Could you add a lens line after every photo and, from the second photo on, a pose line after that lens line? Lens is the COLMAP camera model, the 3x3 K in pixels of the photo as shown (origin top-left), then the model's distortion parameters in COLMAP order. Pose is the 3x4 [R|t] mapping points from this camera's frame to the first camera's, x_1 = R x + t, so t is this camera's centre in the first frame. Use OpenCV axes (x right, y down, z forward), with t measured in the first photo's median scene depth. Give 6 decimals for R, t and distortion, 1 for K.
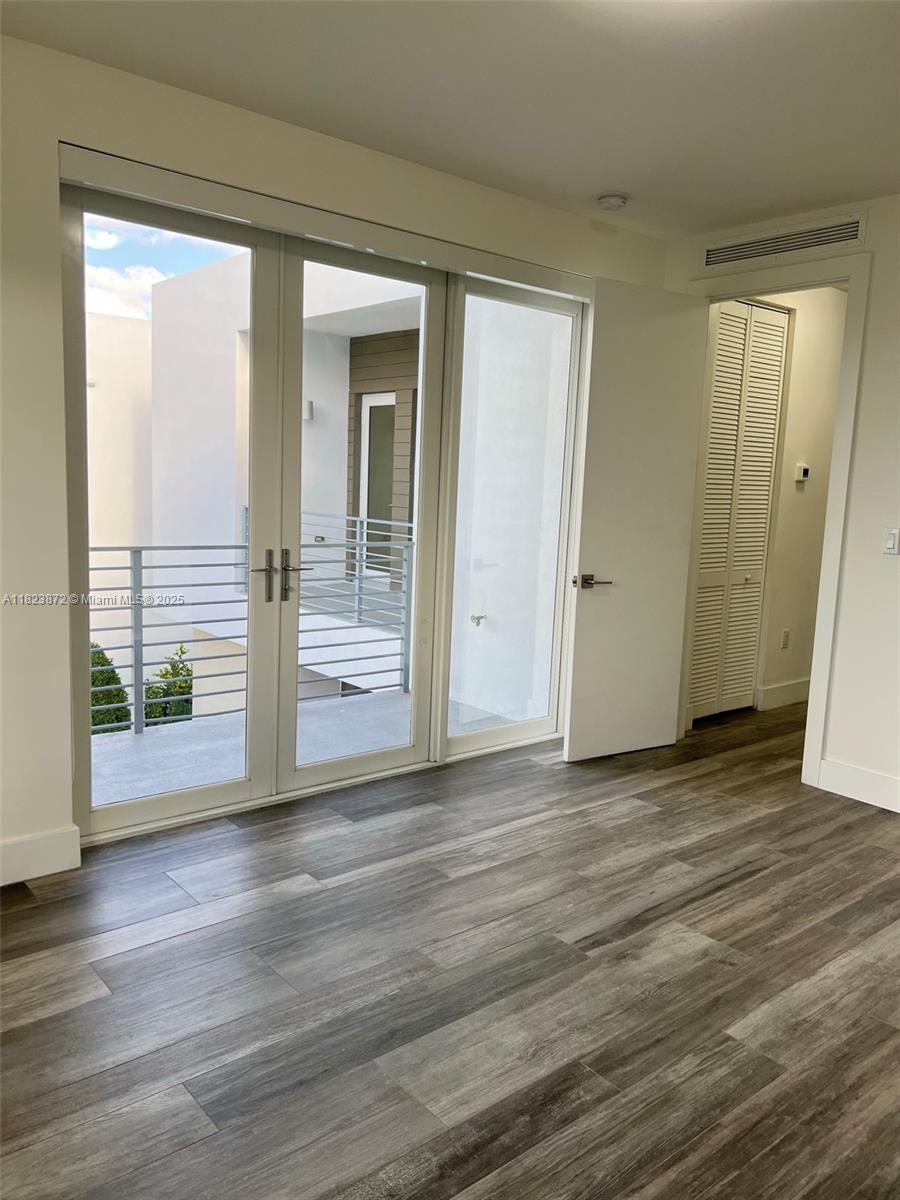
lens RADIAL K [[909.7, 0, 442.5], [0, 909.7, 600.8], [0, 0, 1]] dist [0.057449, -0.064523]
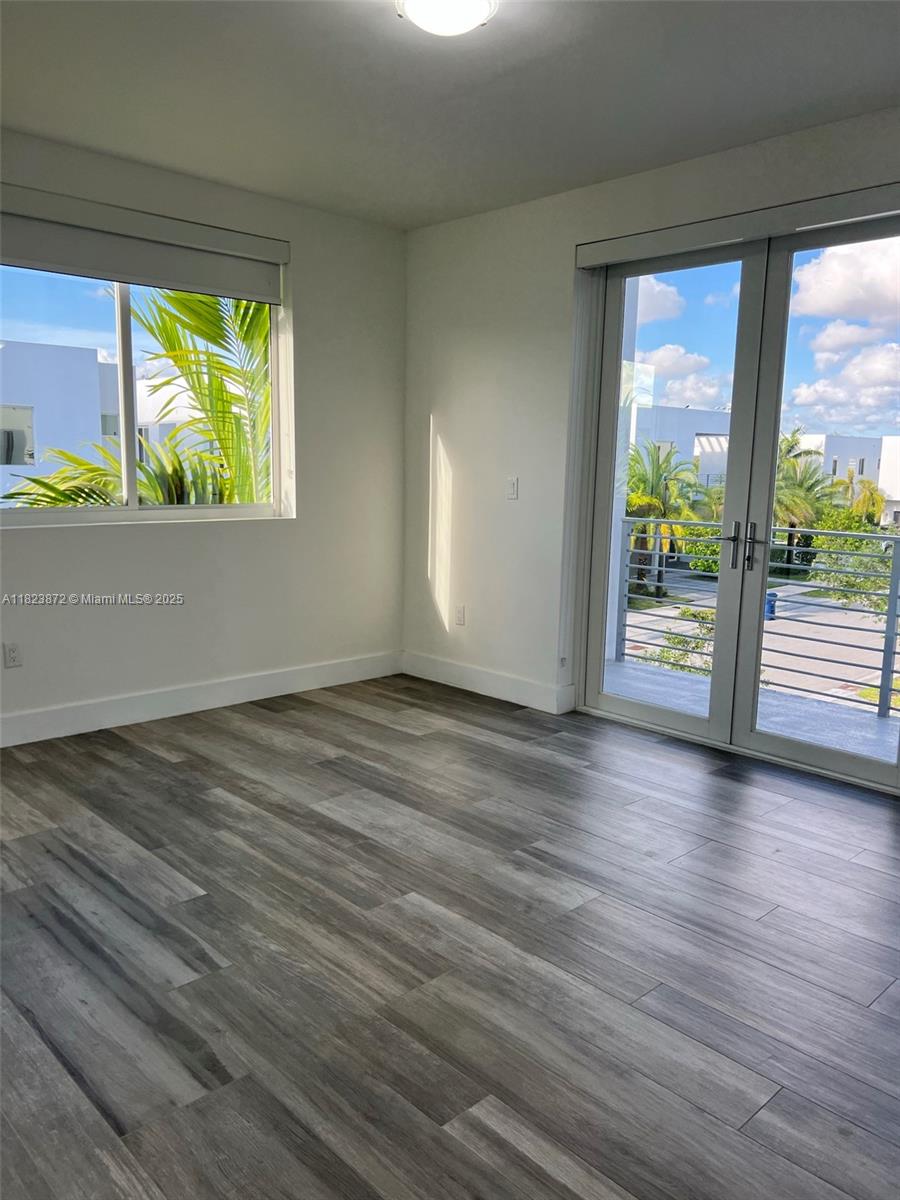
lens RADIAL K [[909.7, 0, 442.5], [0, 909.7, 600.8], [0, 0, 1]] dist [0.057449, -0.064523]
pose [[0.052997, 0.107474, -0.992794, 1.407798], [-0.156671, 0.982774, 0.098026, -0.021211], [0.986228, 0.150347, 0.068922, 0.881350]]
